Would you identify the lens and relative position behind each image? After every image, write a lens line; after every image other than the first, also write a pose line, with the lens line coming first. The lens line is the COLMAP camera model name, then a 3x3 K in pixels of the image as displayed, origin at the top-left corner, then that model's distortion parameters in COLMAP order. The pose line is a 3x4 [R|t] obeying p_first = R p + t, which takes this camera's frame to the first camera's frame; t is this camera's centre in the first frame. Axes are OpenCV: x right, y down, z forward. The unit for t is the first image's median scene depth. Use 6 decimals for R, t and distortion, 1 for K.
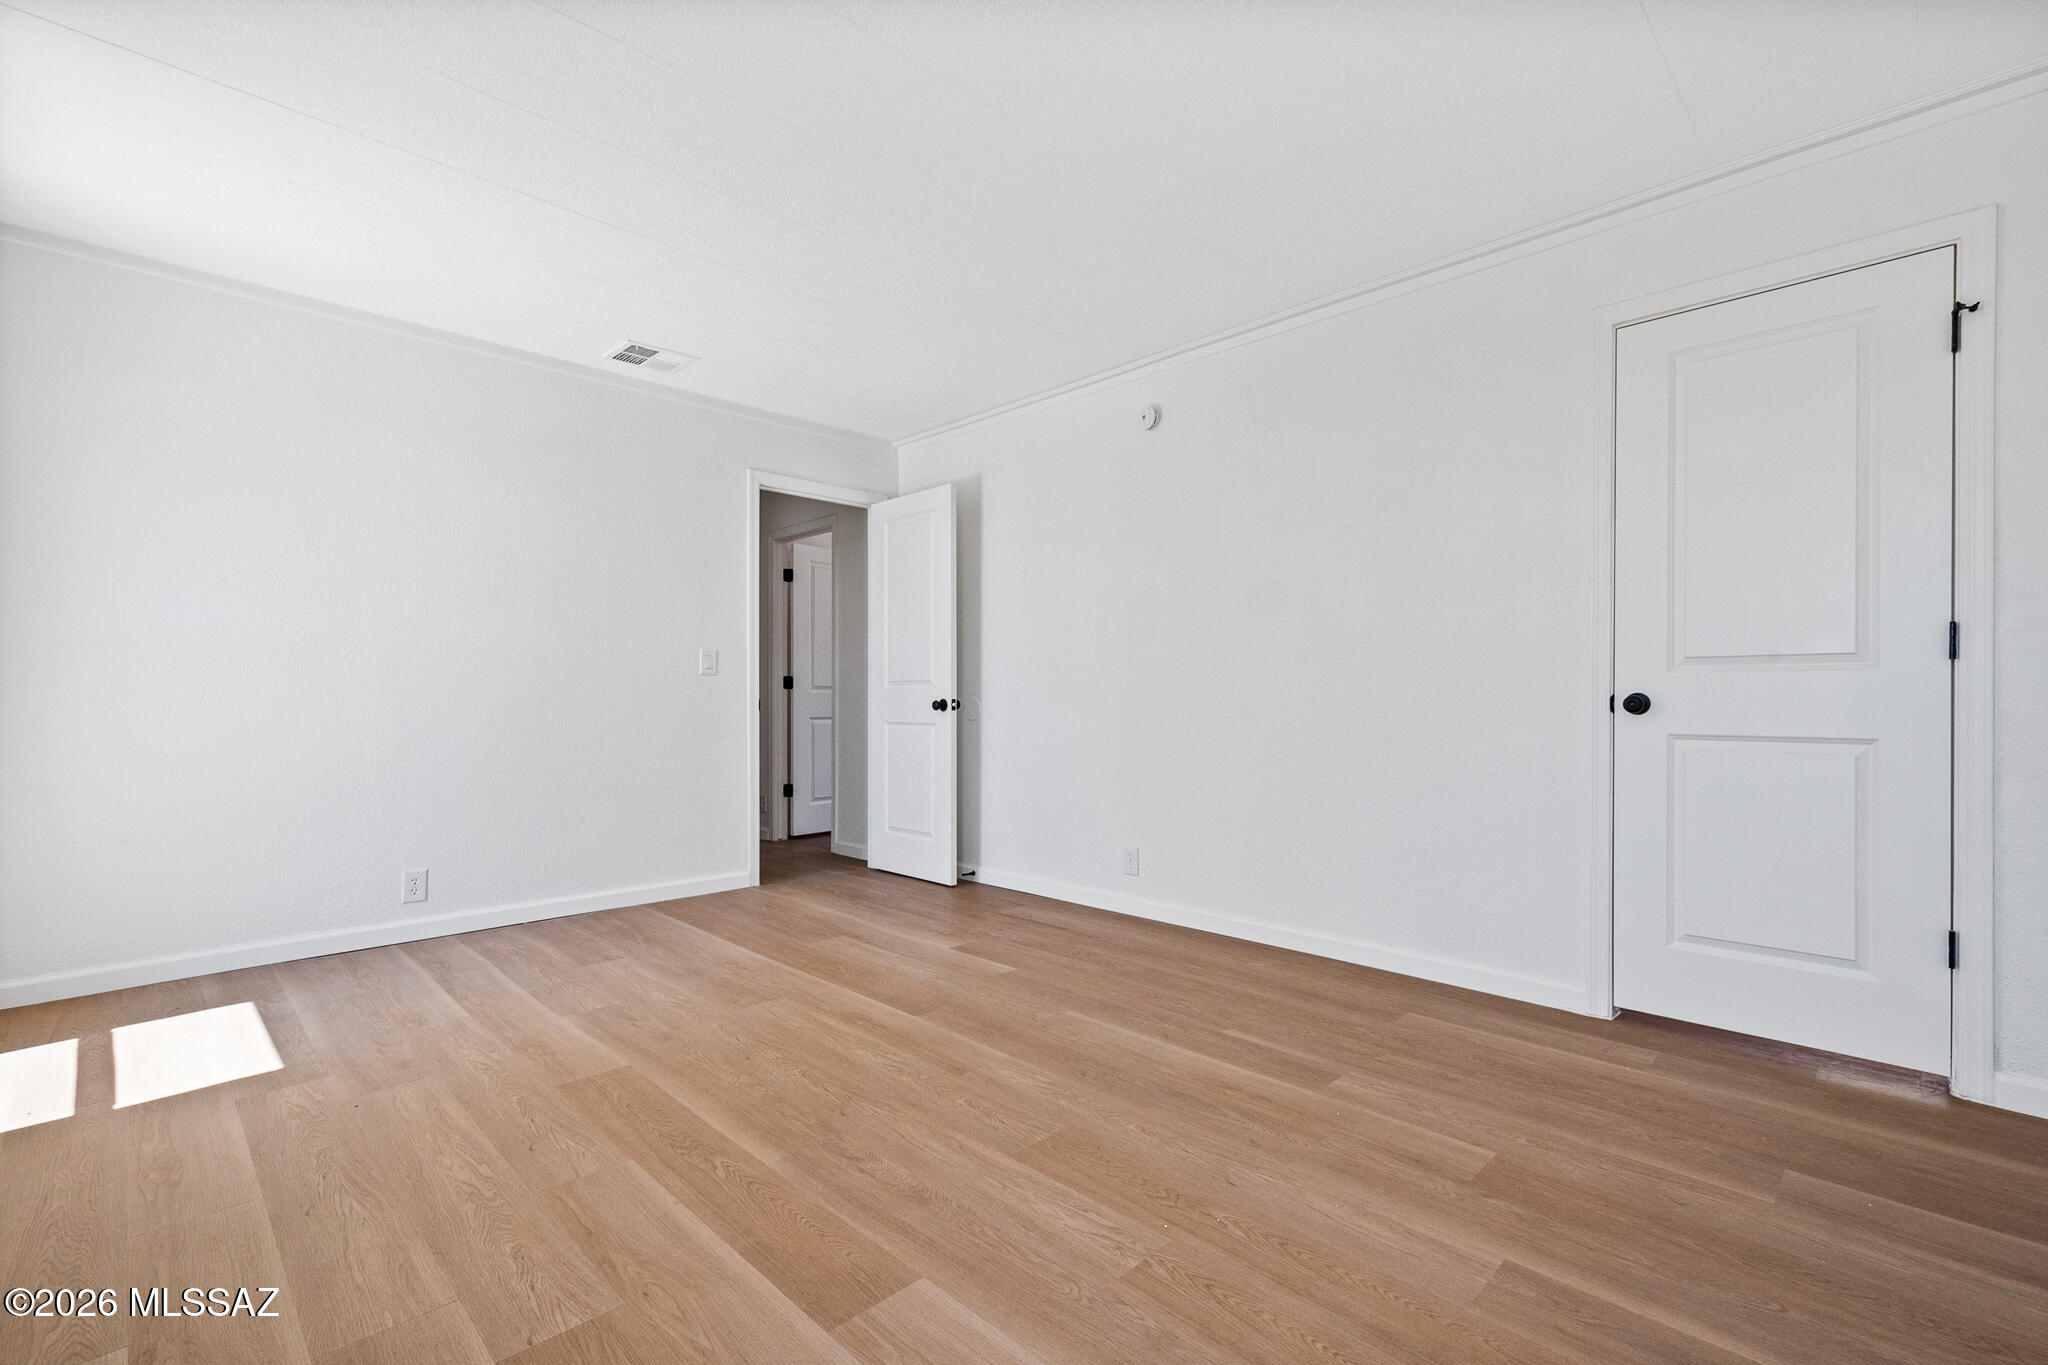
lens RADIAL K [[903.2, 0, 1043.9], [0, 903.2, 694.8], [0, 0, 1]] dist [0.009801, -0.000012]
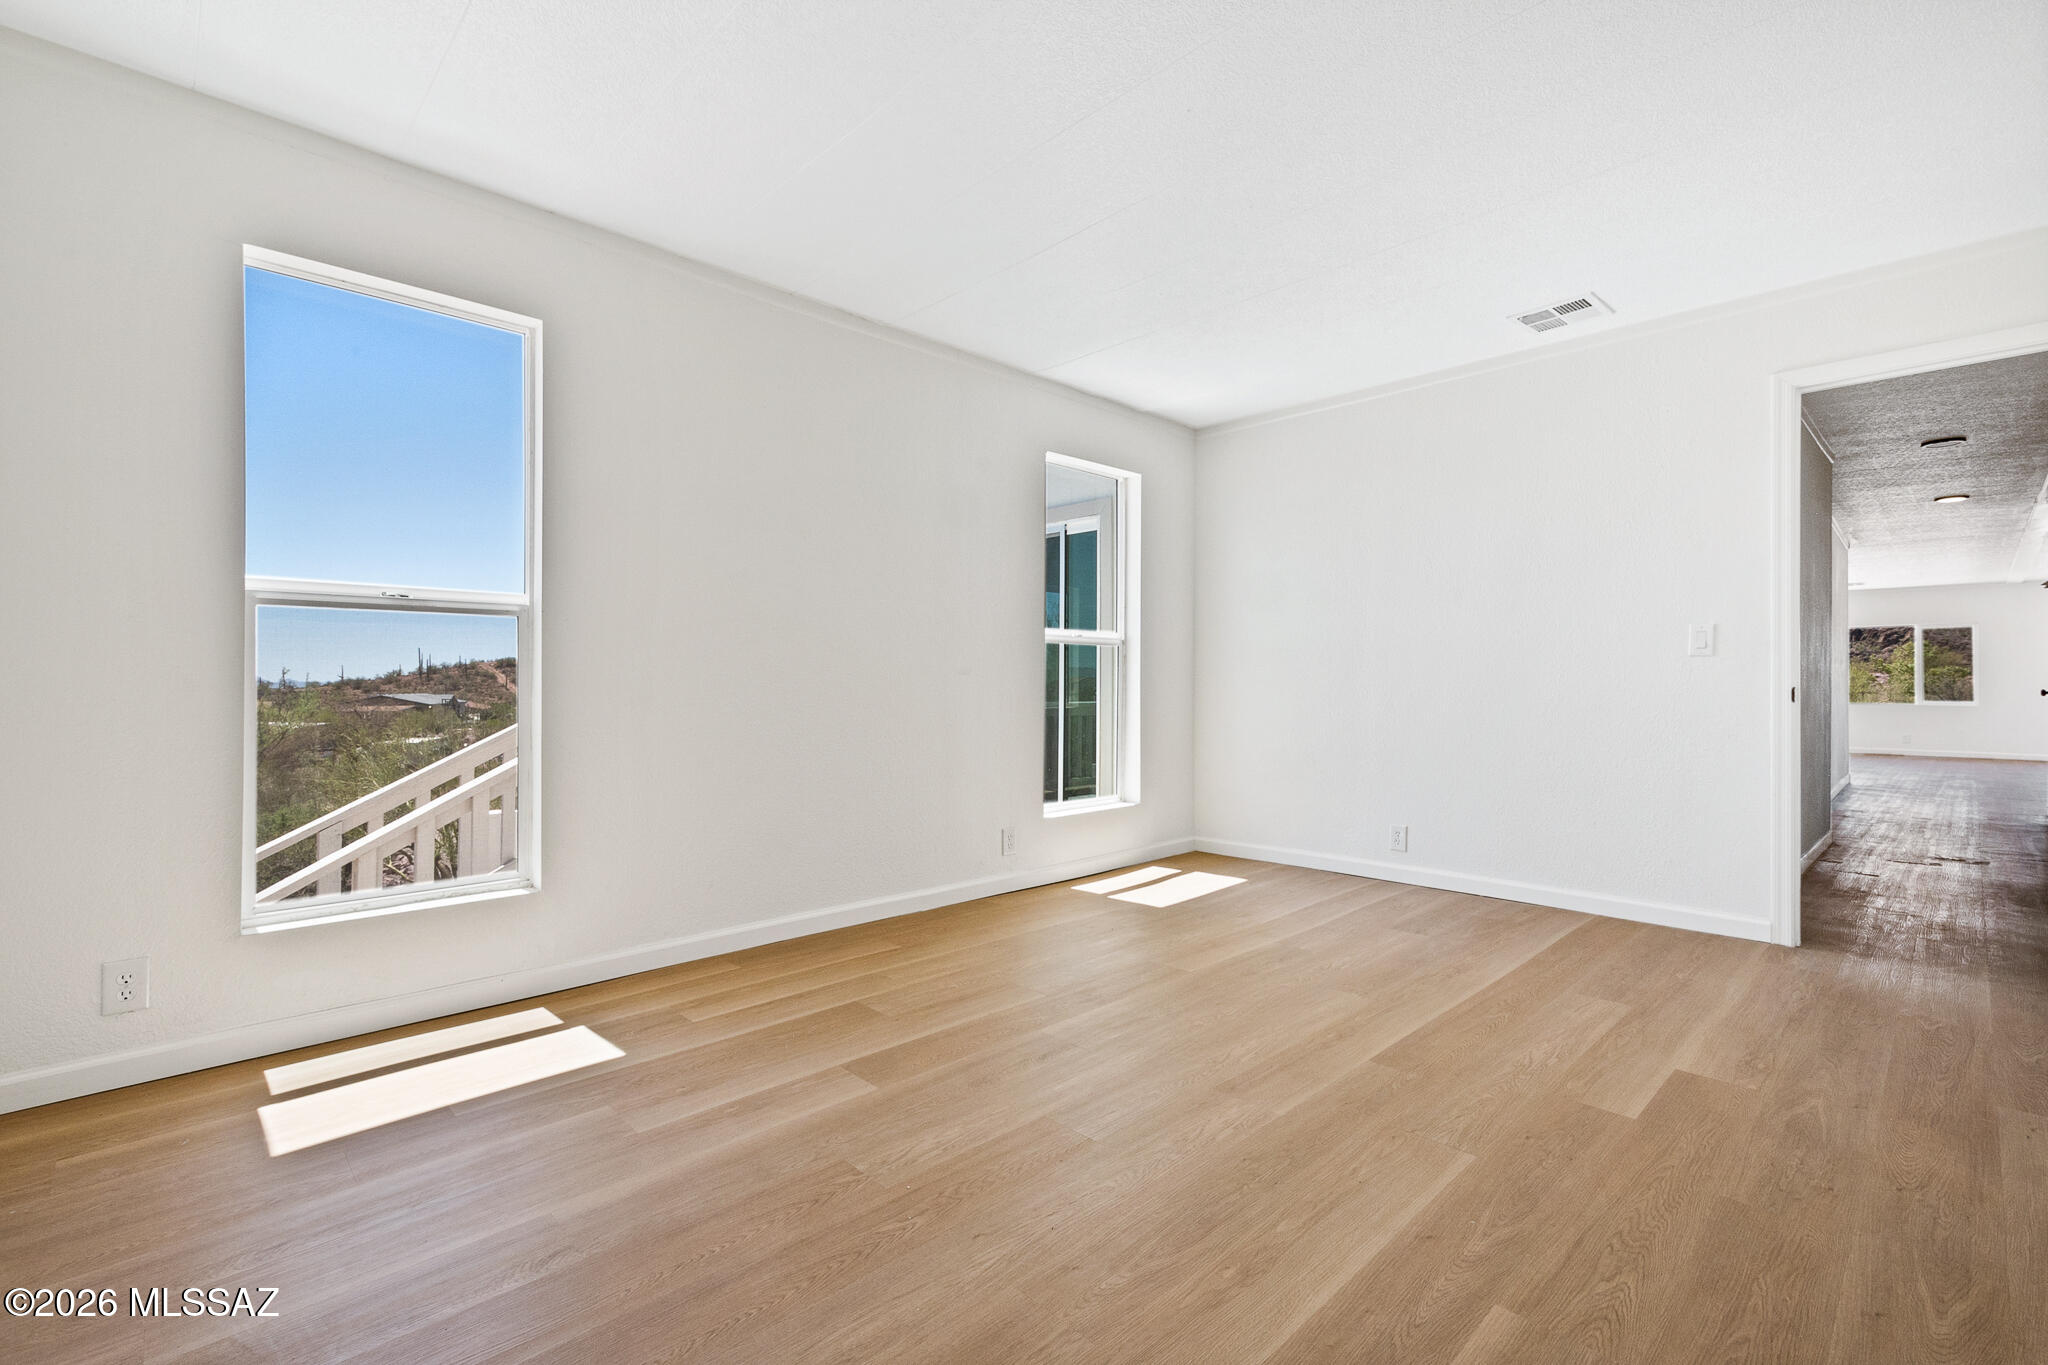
lens RADIAL K [[903.2, 0, 1043.9], [0, 903.2, 694.8], [0, 0, 1]] dist [0.009801, -0.000012]
pose [[-0.020684, 0.011325, -0.999722, 0.765076], [0.002539, 0.999933, 0.011274, 0.001944], [0.999783, -0.002305, -0.020712, 0.767042]]
